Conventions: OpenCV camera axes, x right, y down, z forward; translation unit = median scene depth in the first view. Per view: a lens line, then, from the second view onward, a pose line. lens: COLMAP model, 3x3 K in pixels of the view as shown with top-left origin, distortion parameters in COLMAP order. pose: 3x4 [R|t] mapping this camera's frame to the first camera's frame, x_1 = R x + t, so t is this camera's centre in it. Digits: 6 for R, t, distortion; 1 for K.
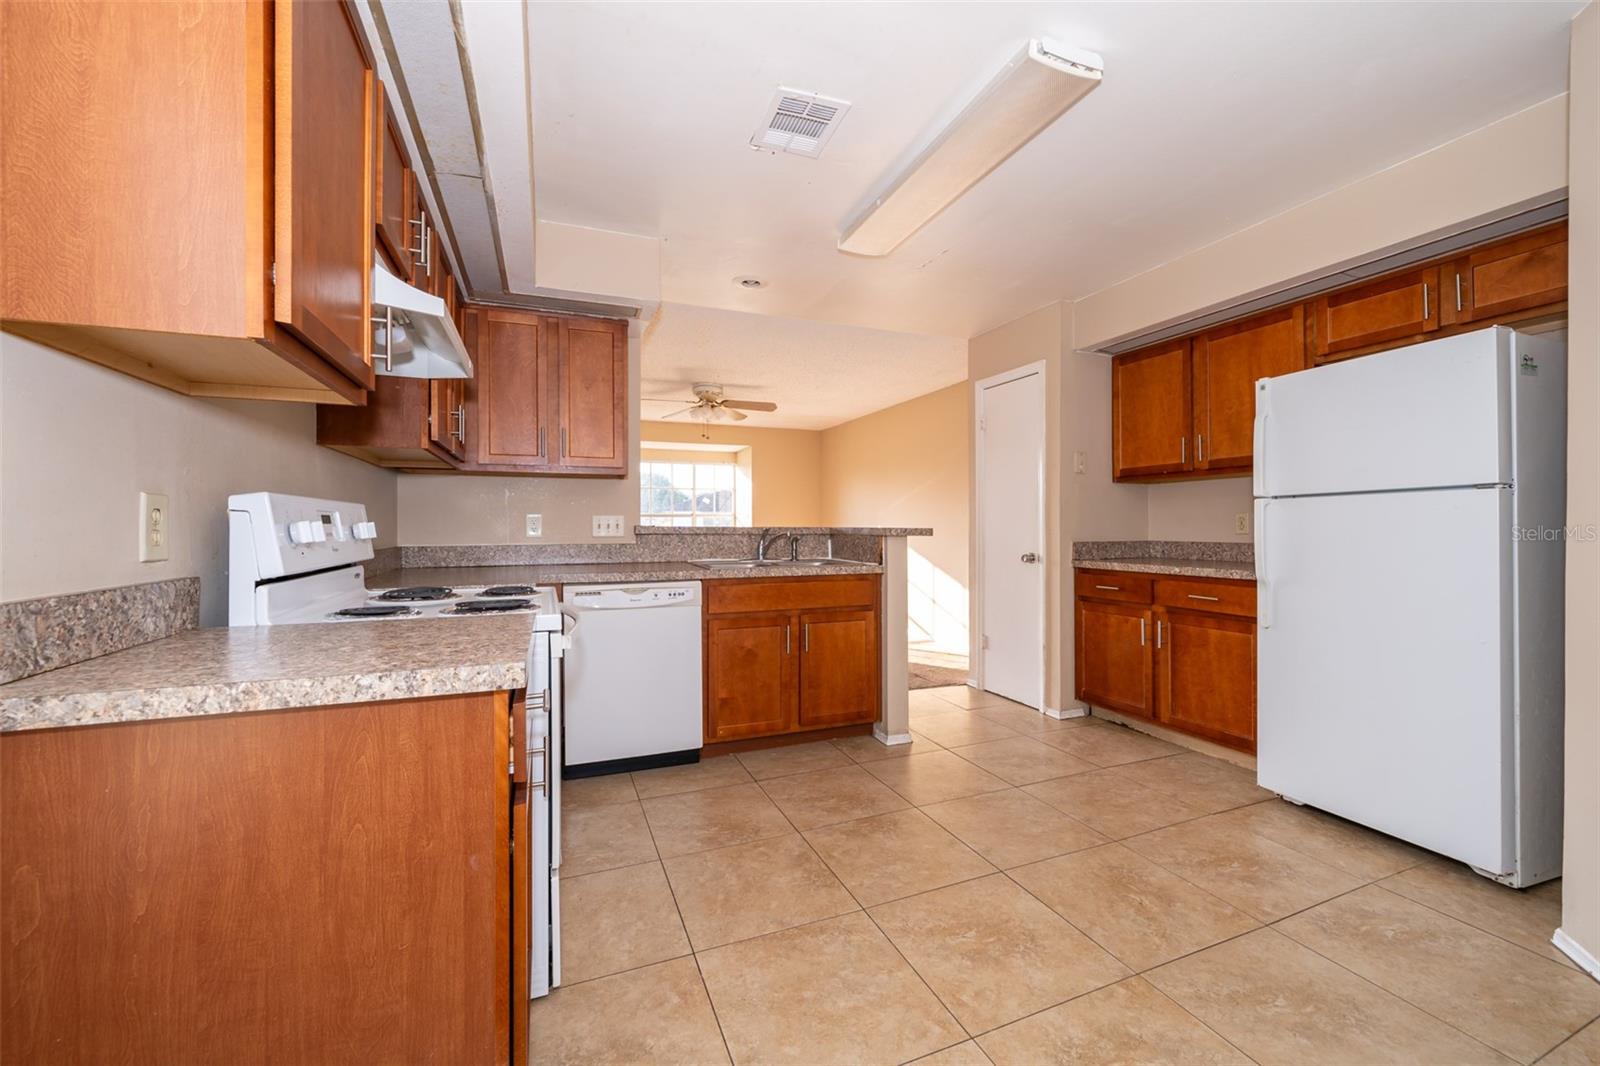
lens RADIAL K [[626.5, 0, 802.0], [0, 626.5, 527.8], [0, 0, 1]] dist [0.000657, 0.000015]
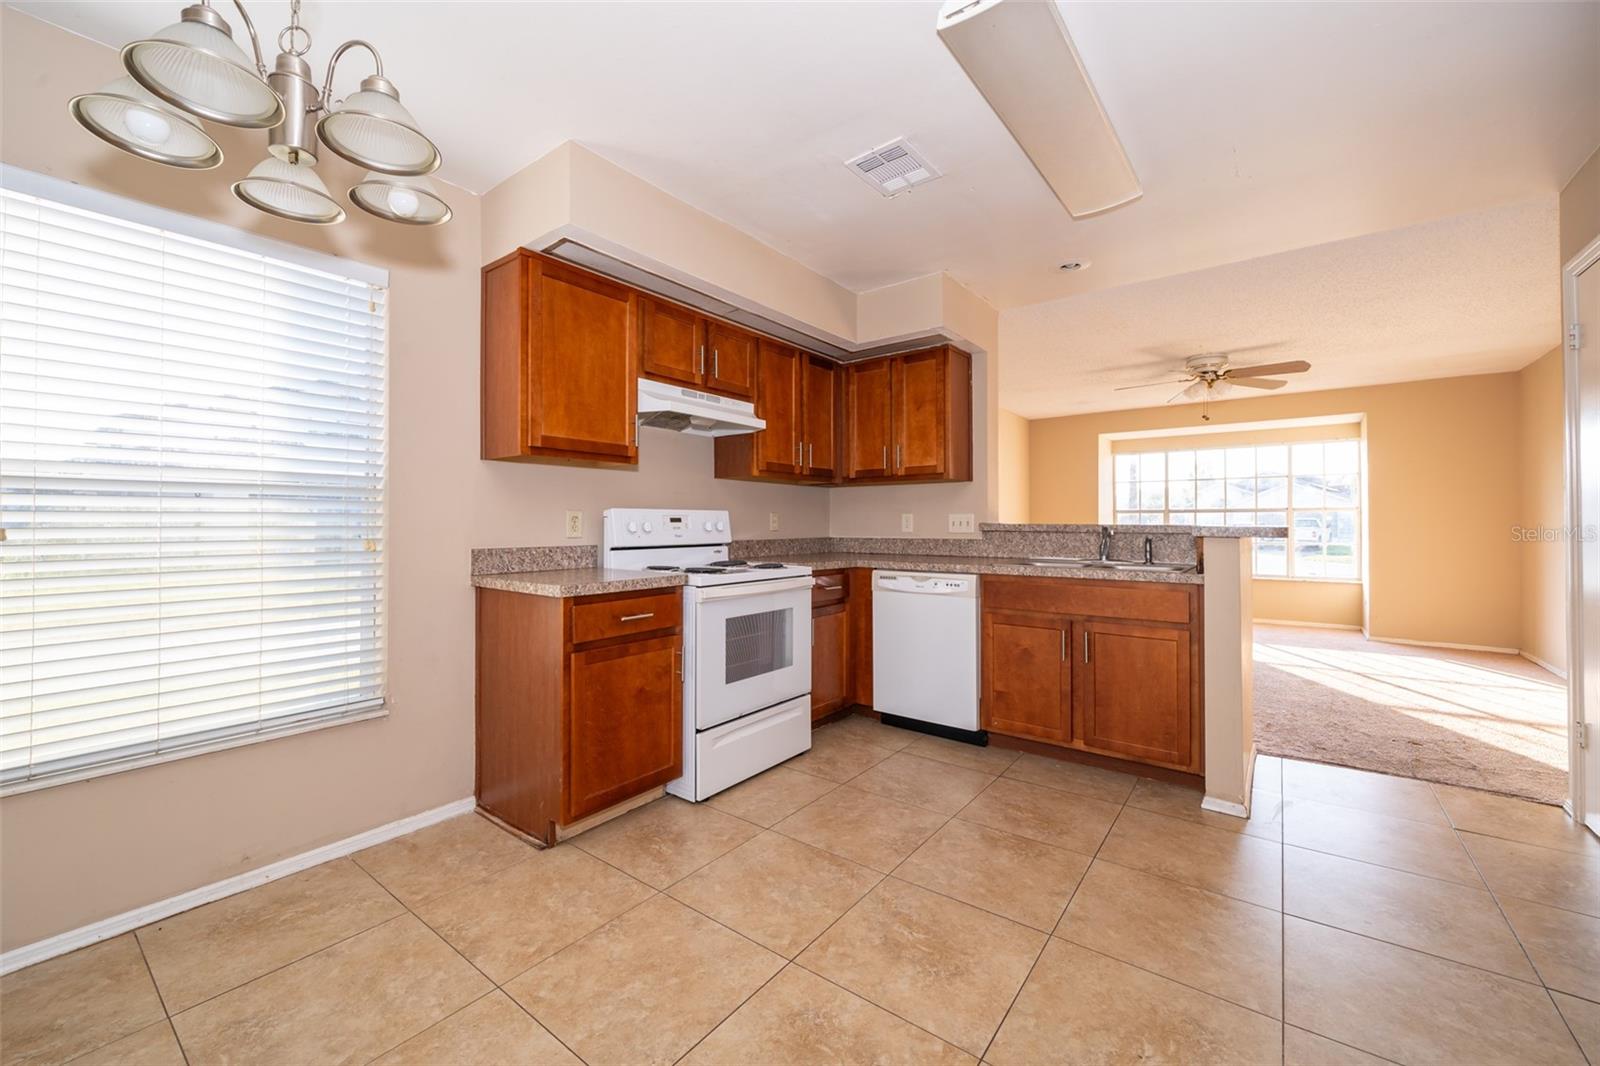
lens RADIAL K [[633.0, 0, 800.1], [0, 633.0, 518.3], [0, 0, 1]] dist [-0.000258, -0.000001]
pose [[0.508323, -0.006621, -0.861141, 0.617879], [-0.001998, 0.999959, -0.008868, -0.001609], [0.861164, 0.006228, 0.508289, 0.193023]]
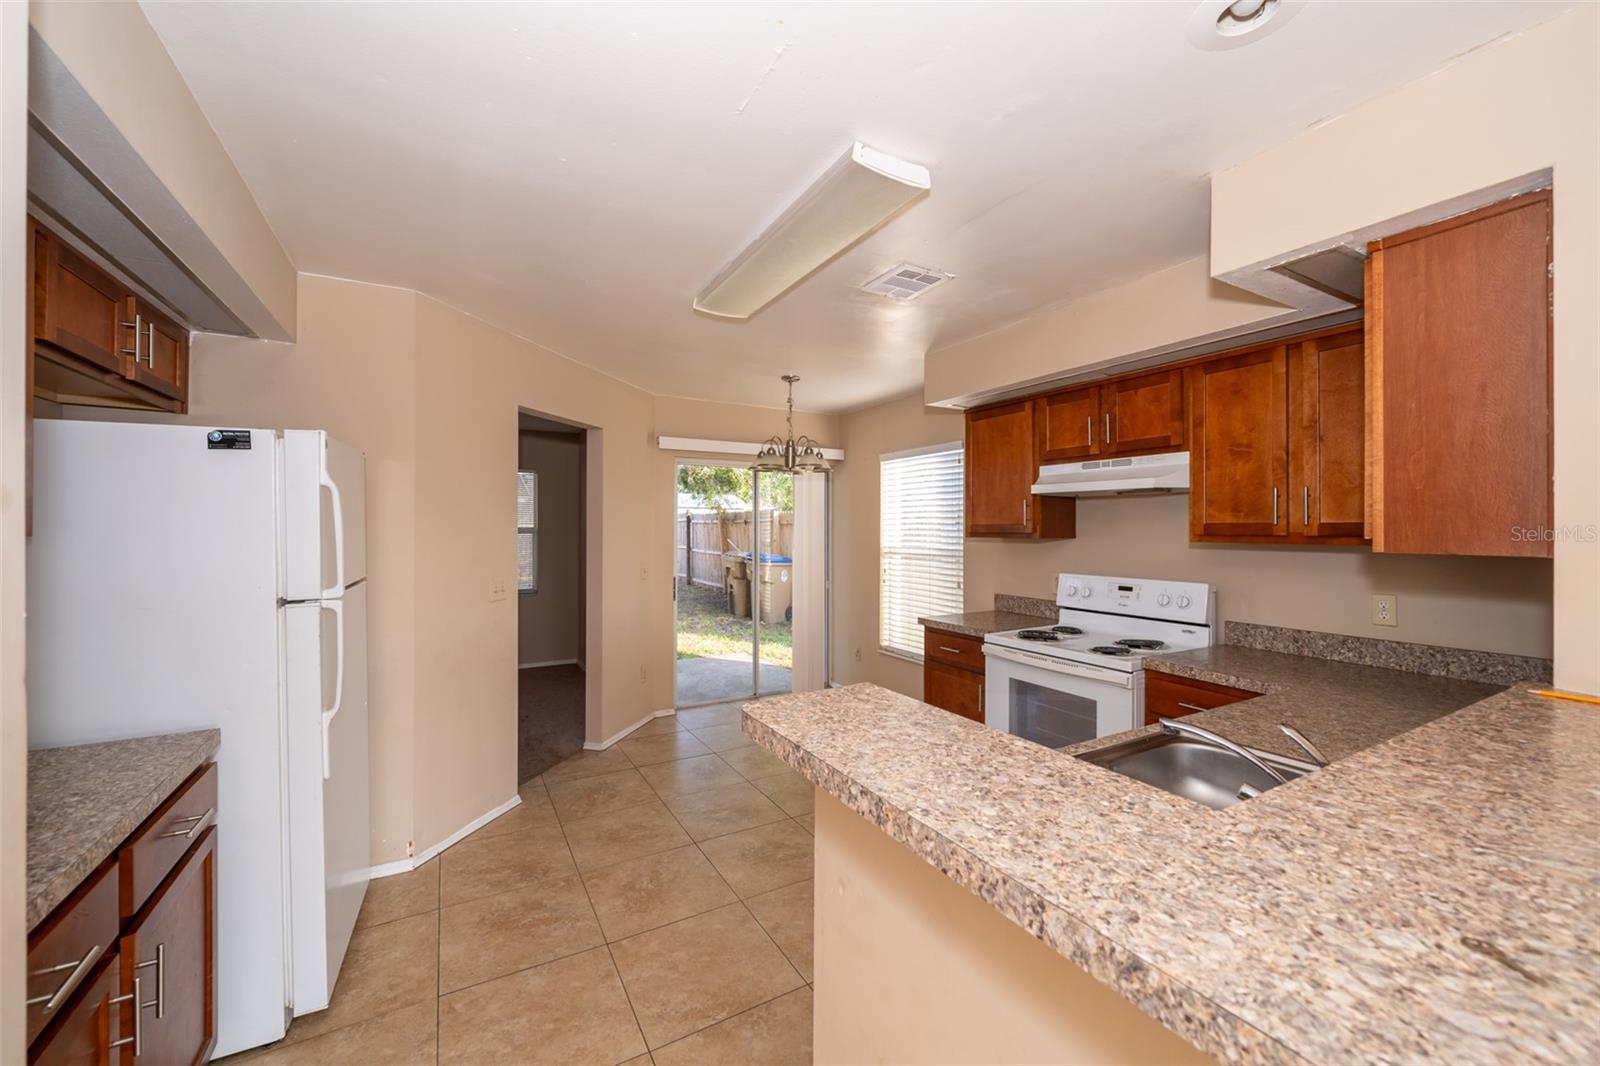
lens RADIAL K [[626.5, 0, 802.0], [0, 626.5, 527.8], [0, 0, 1]] dist [0.000657, 0.000015]
pose [[-0.991588, -0.000579, -0.129432, 0.249040], [-0.001059, 0.999993, 0.003639, -0.113391], [0.129429, 0.003745, -0.991582, 1.533647]]
